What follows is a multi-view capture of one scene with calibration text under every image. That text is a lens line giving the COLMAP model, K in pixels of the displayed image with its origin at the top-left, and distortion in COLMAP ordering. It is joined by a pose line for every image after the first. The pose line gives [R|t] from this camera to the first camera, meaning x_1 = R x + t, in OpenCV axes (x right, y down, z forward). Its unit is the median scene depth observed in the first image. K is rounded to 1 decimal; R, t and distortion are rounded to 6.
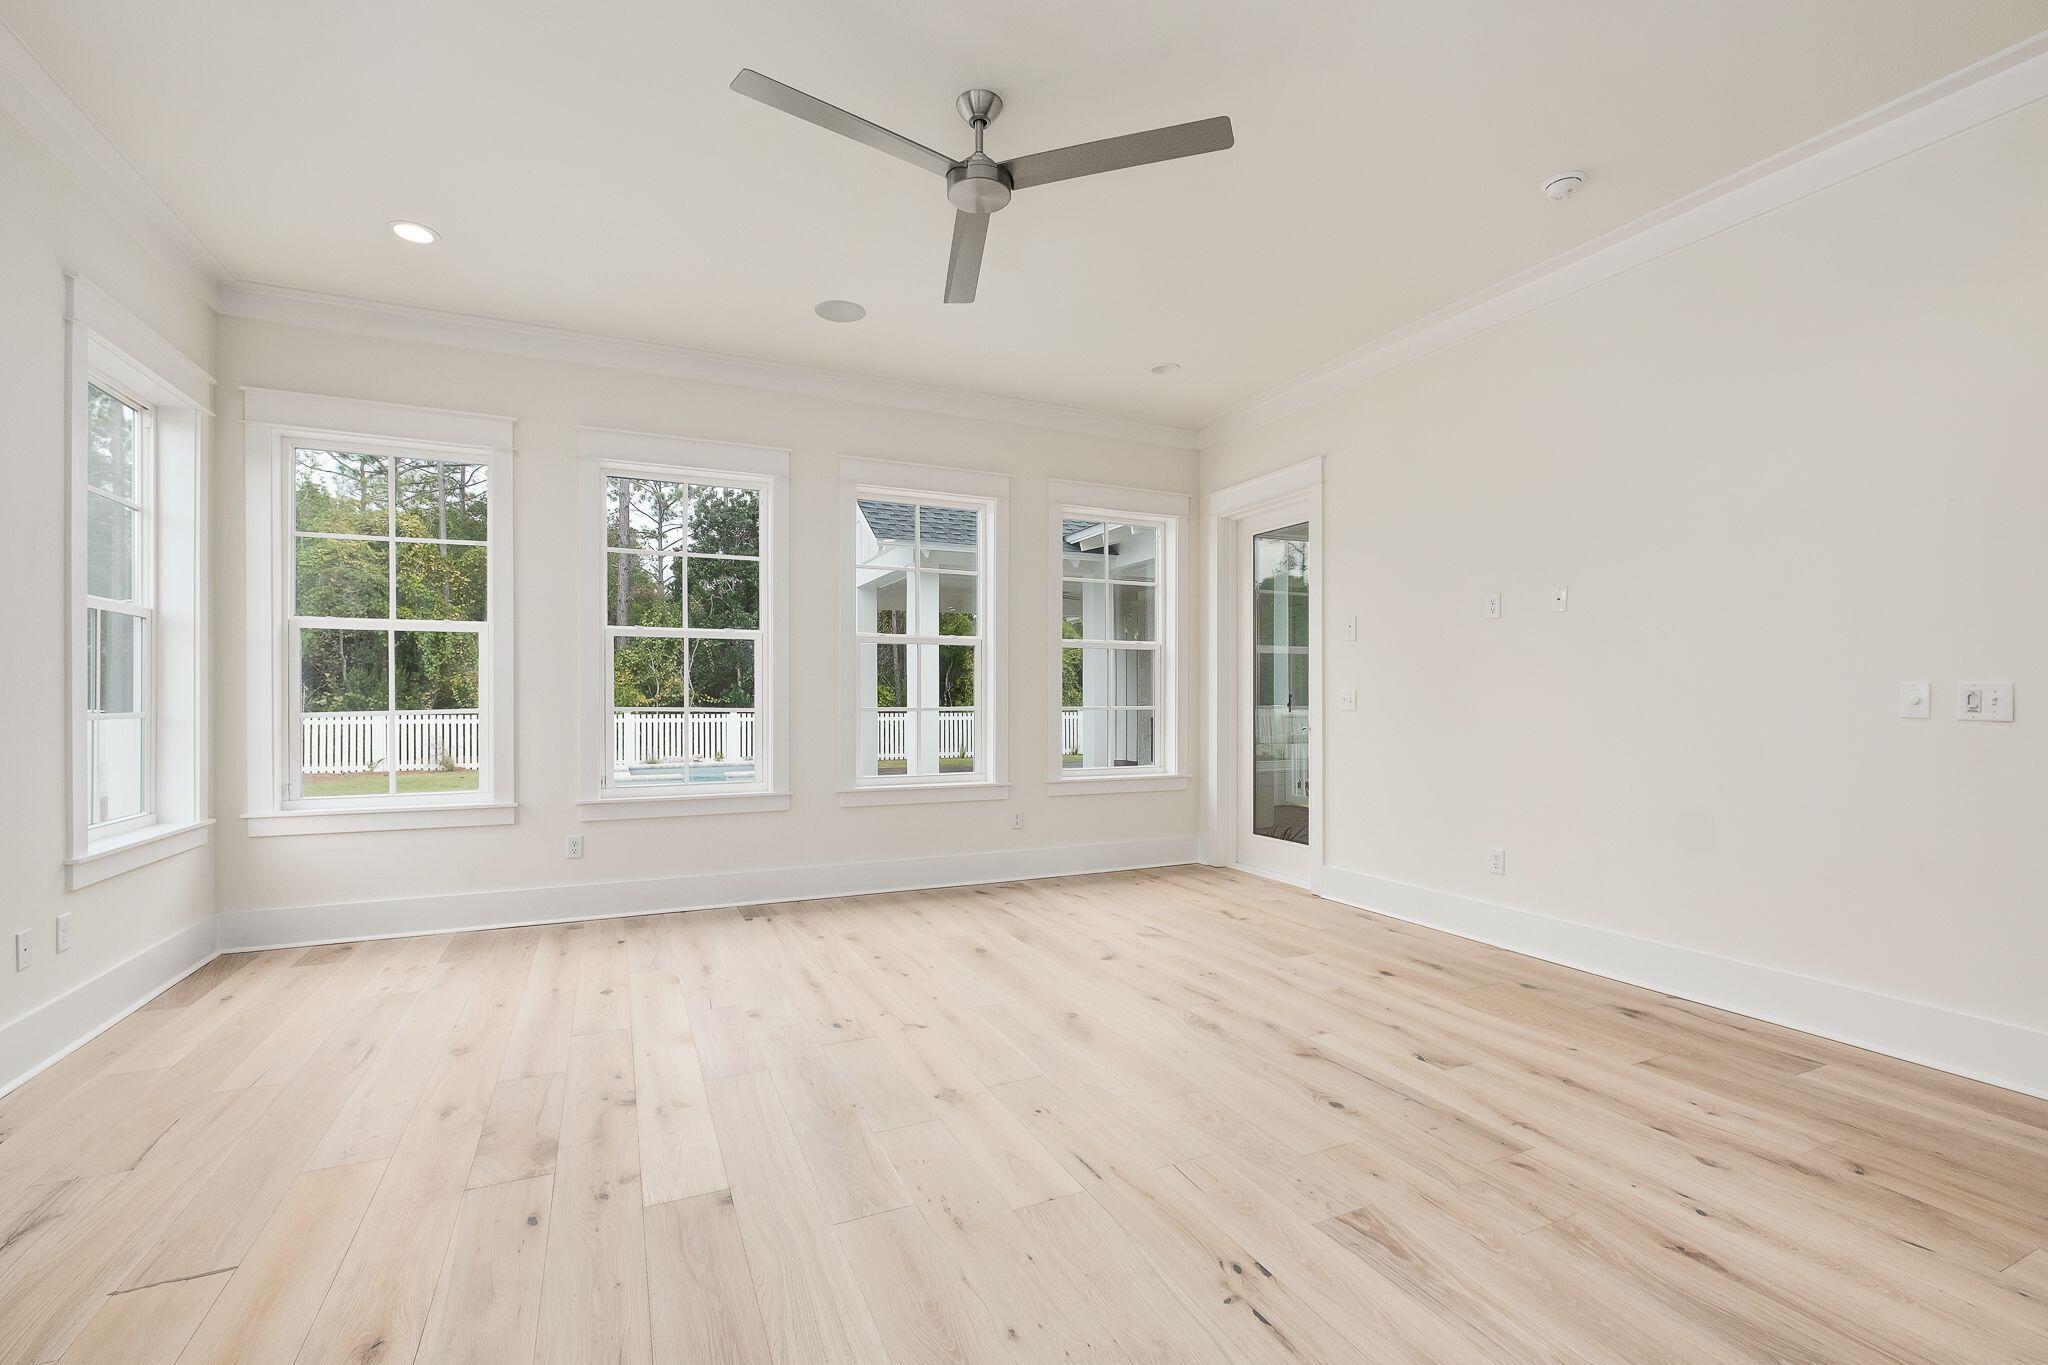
lens RADIAL K [[892.0, 0, 1024.0], [0, 892.0, 682.5], [0, 0, 1]] dist [-0.002688, -0.000113]
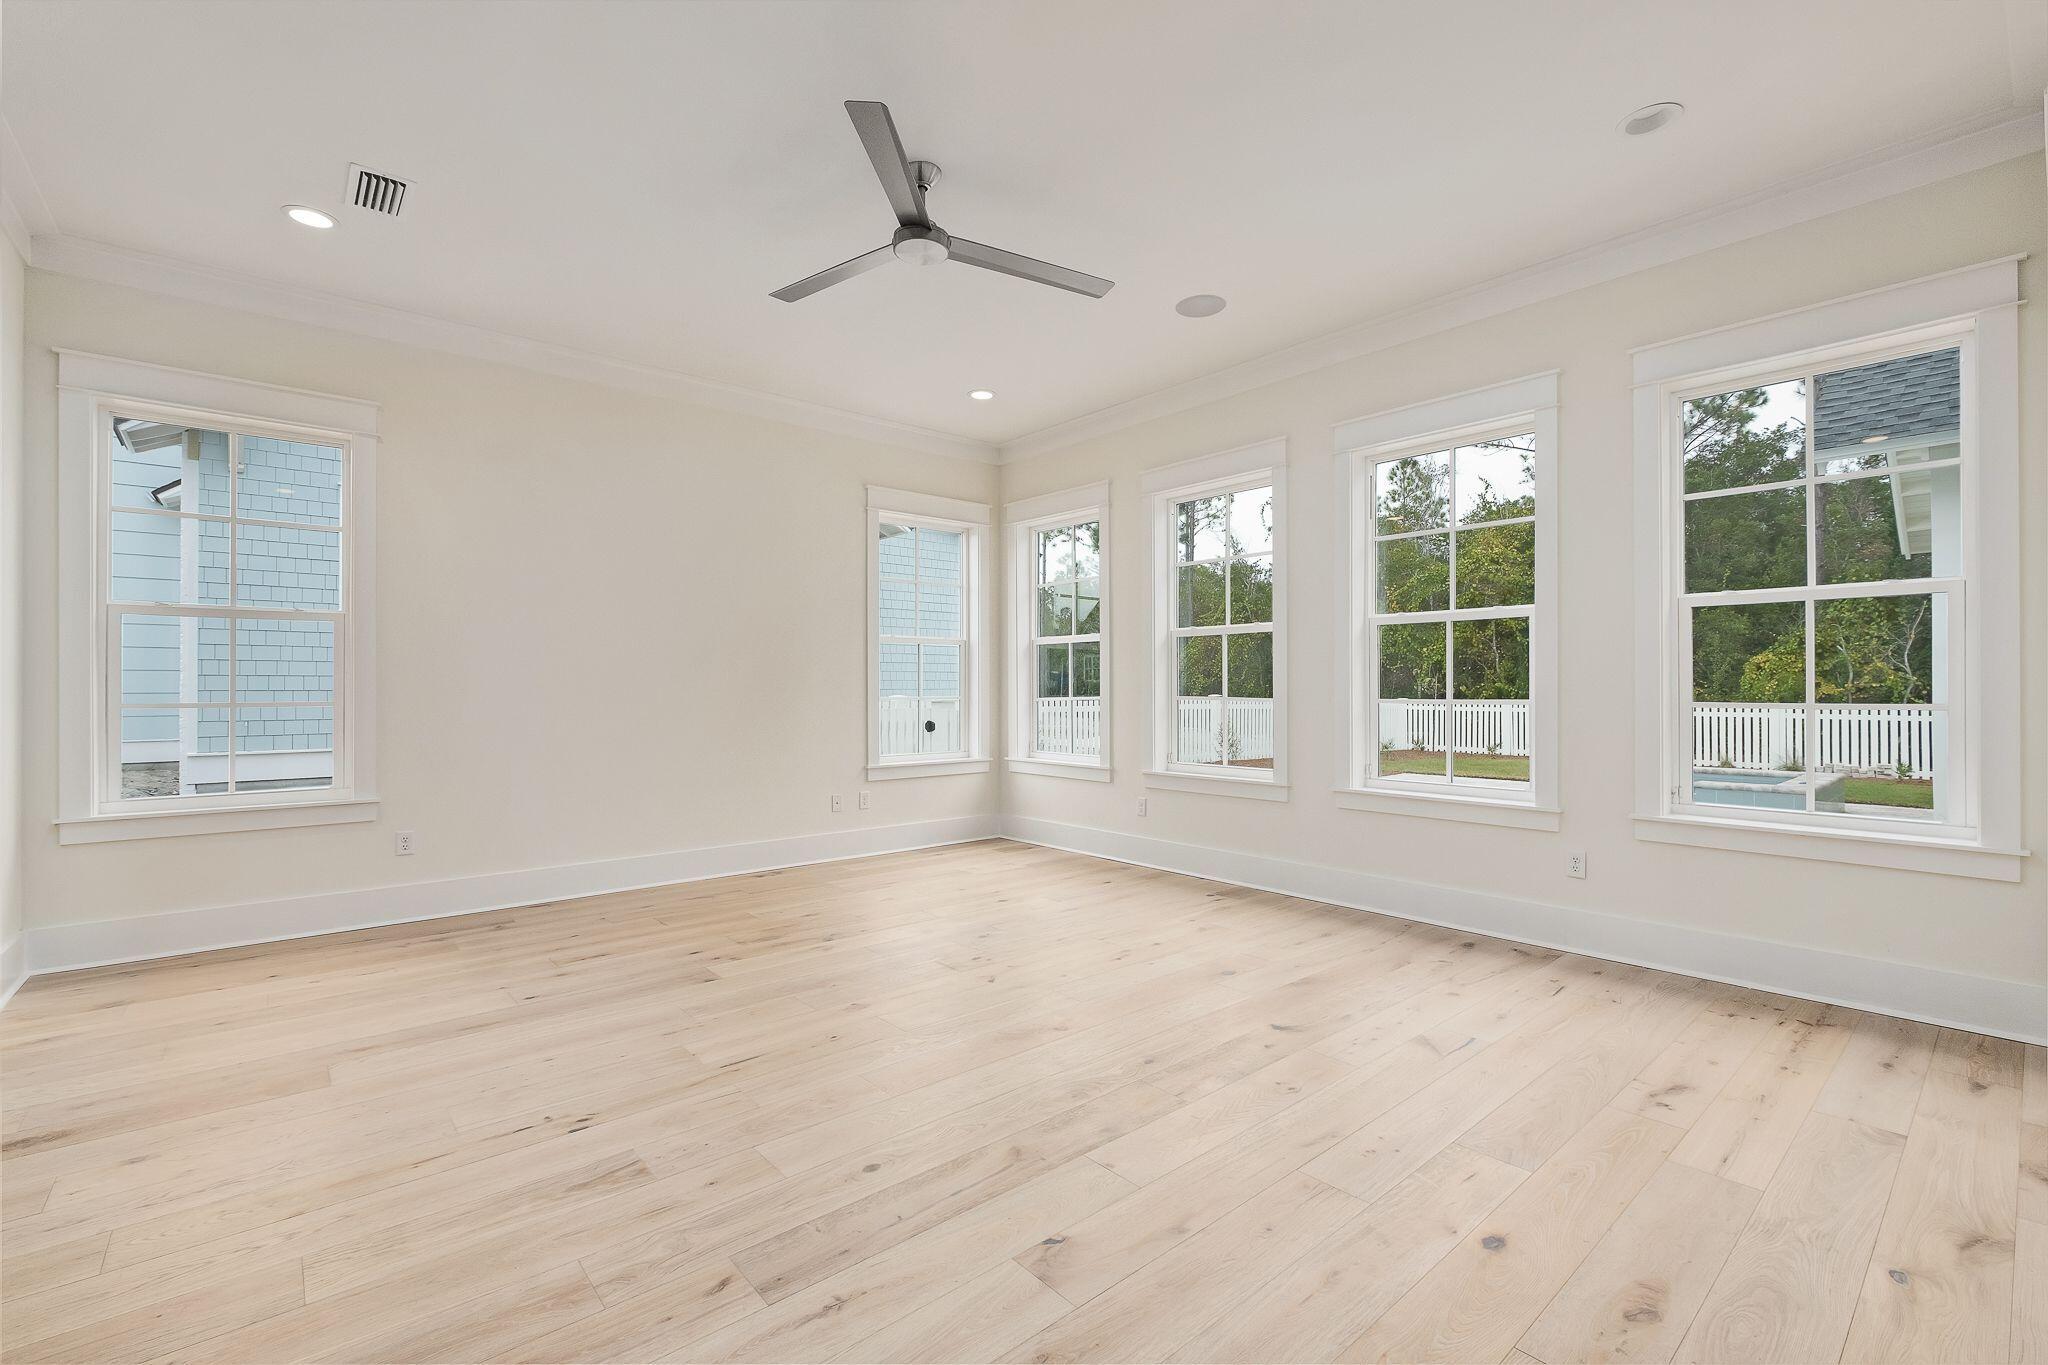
lens RADIAL K [[892.0, 0, 1024.0], [0, 892.0, 682.5], [0, 0, 1]] dist [-0.002688, -0.000113]
pose [[0.266610, -0.007041, -0.963779, 0.728363], [0.018381, 0.999829, -0.002219, 0.010019], [0.963629, -0.017124, 0.266694, 0.554389]]
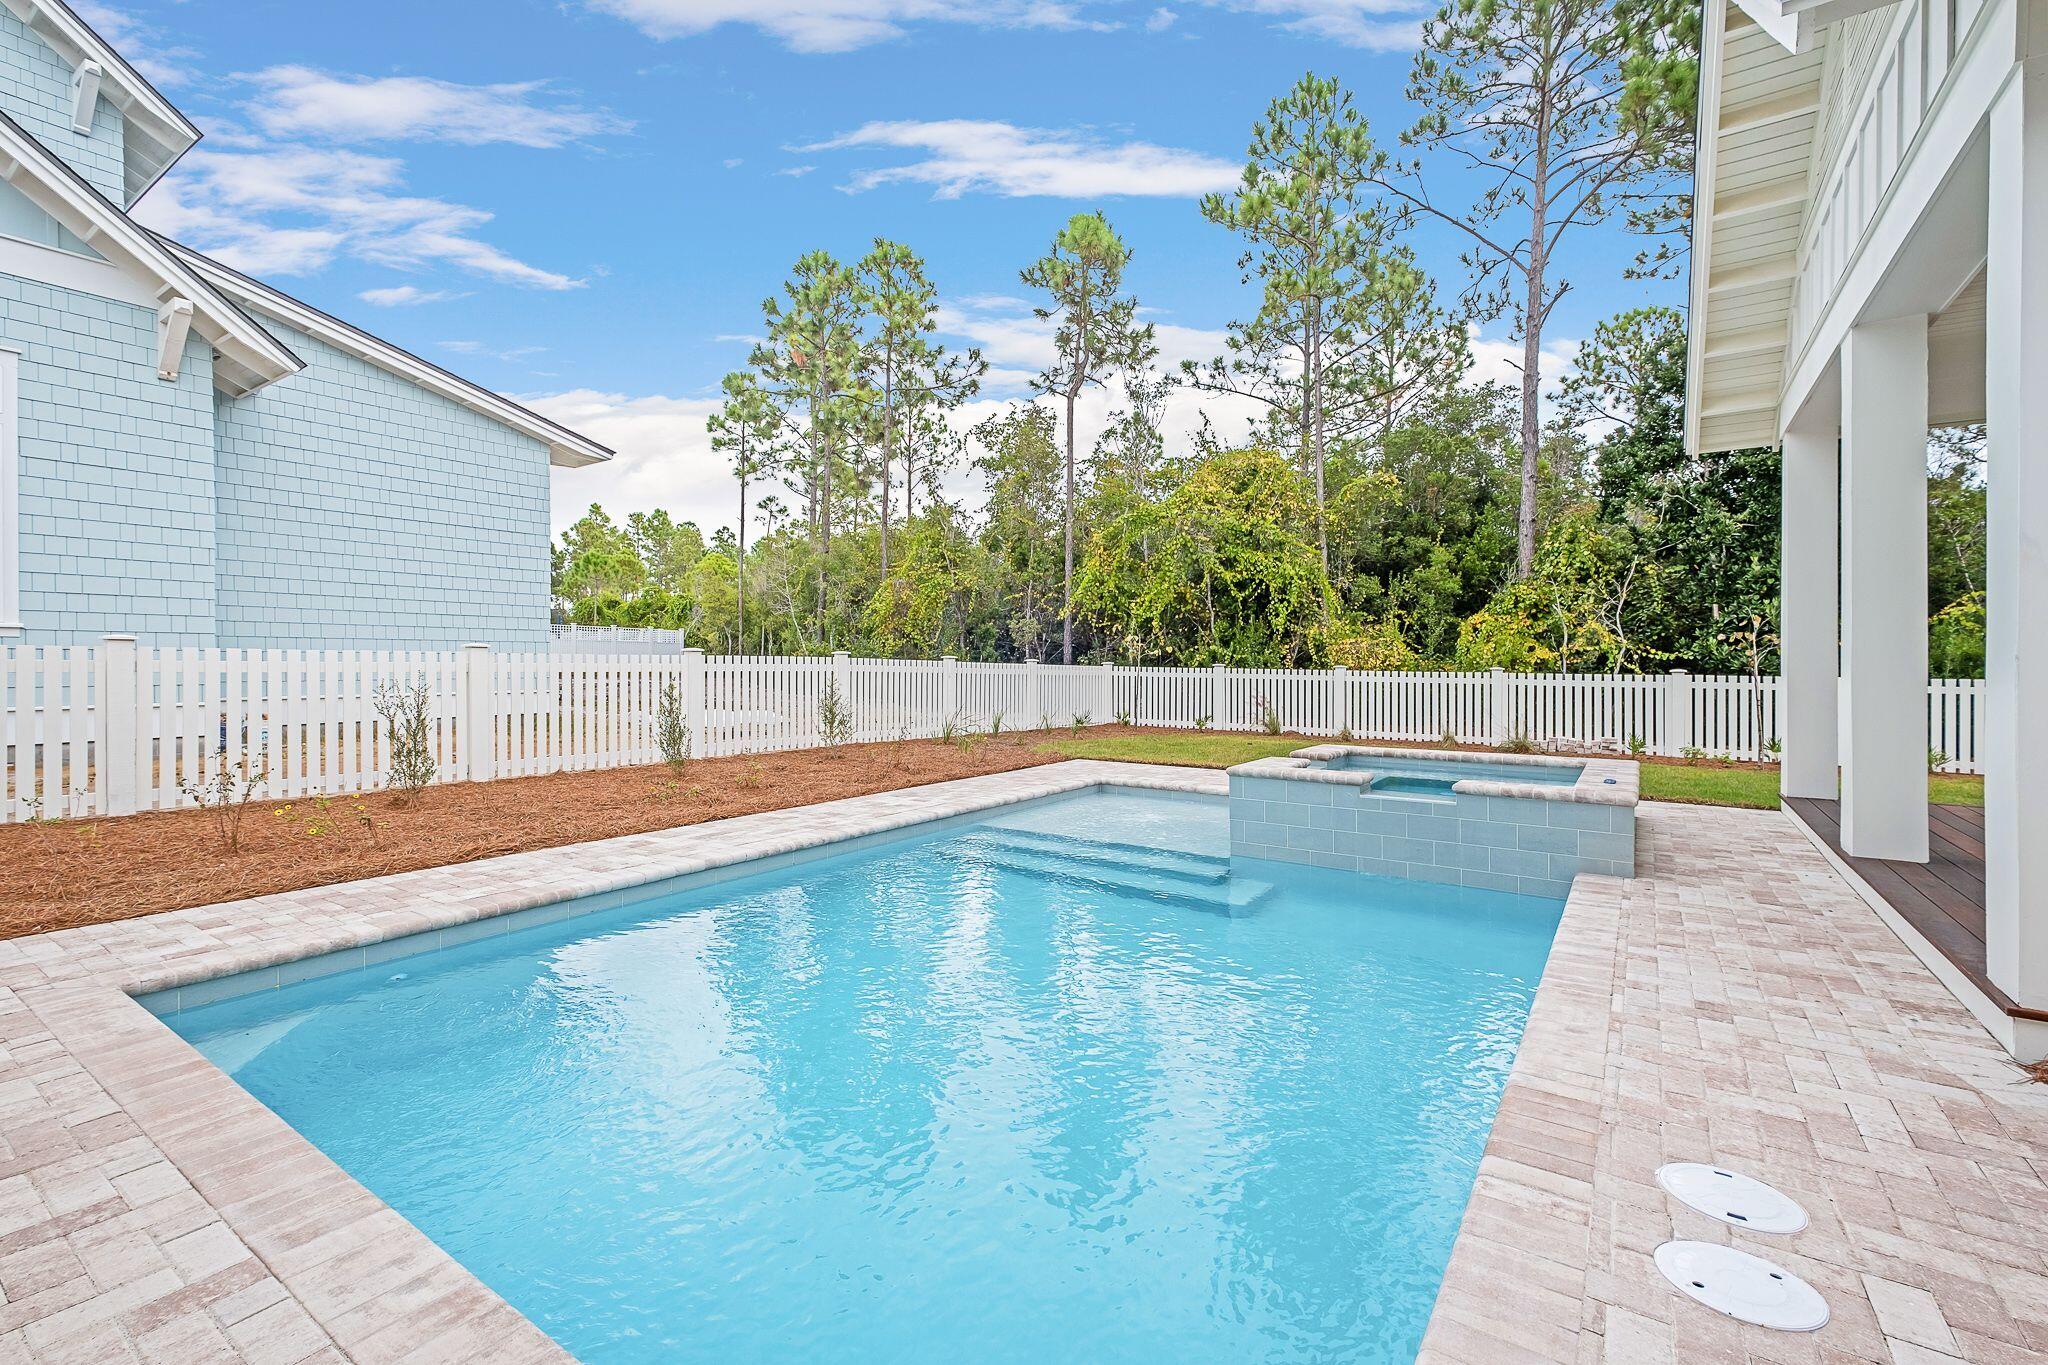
lens RADIAL K [[903.8, 0, 1026.1], [0, 903.8, 664.3], [0, 0, 1]] dist [0.002081, 0.000079]
pose [[0.505737, 0.005871, -0.862667, -0.082672], [0.006982, 0.999916, 0.010898, 0.087202], [0.862659, -0.011535, 0.505654, 1.481630]]
